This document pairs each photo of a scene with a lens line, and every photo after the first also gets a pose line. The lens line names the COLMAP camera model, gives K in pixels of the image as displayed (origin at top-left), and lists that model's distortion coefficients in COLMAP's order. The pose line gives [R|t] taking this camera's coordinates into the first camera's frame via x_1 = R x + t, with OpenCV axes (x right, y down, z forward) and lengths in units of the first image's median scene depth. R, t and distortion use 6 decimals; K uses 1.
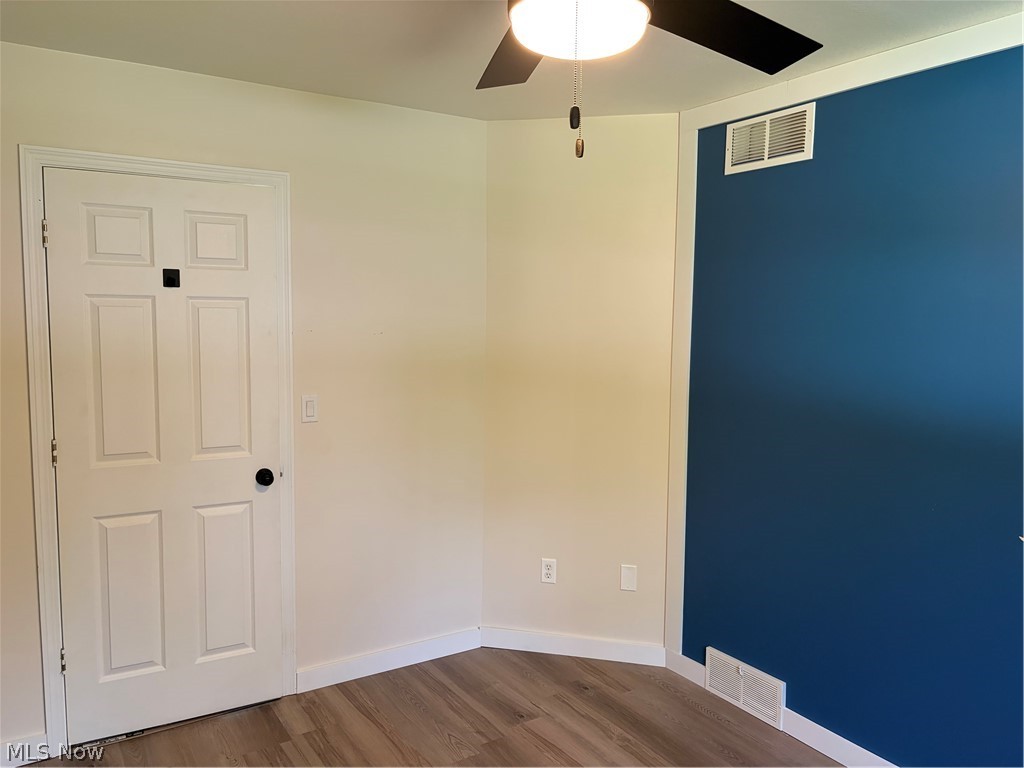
lens RADIAL K [[767.5, 0, 474.9], [0, 767.5, 374.8], [0, 0, 1]] dist [0.043268, -0.042122]
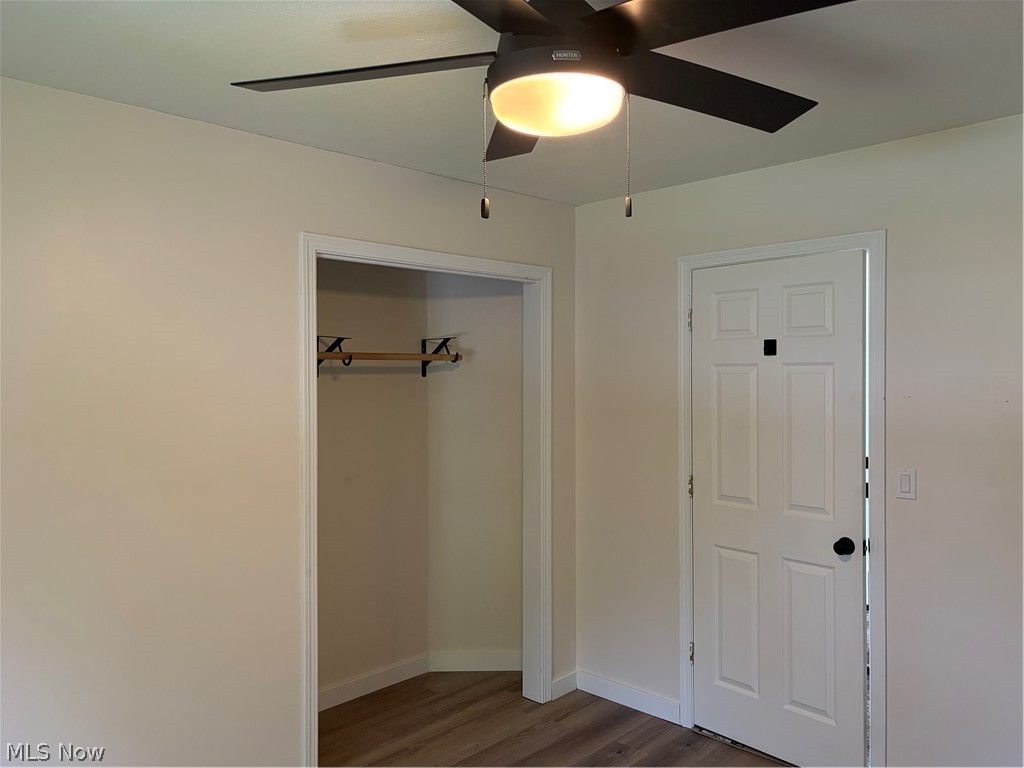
lens RADIAL K [[767.5, 0, 508.0], [0, 767.5, 381.5], [0, 0, 1]] dist [0.043268, -0.042122]
pose [[0.245424, -0.003114, -0.969411, 0.596950], [-0.074121, 0.997007, -0.021967, -0.022295], [0.966578, 0.077245, 0.244458, 0.353176]]
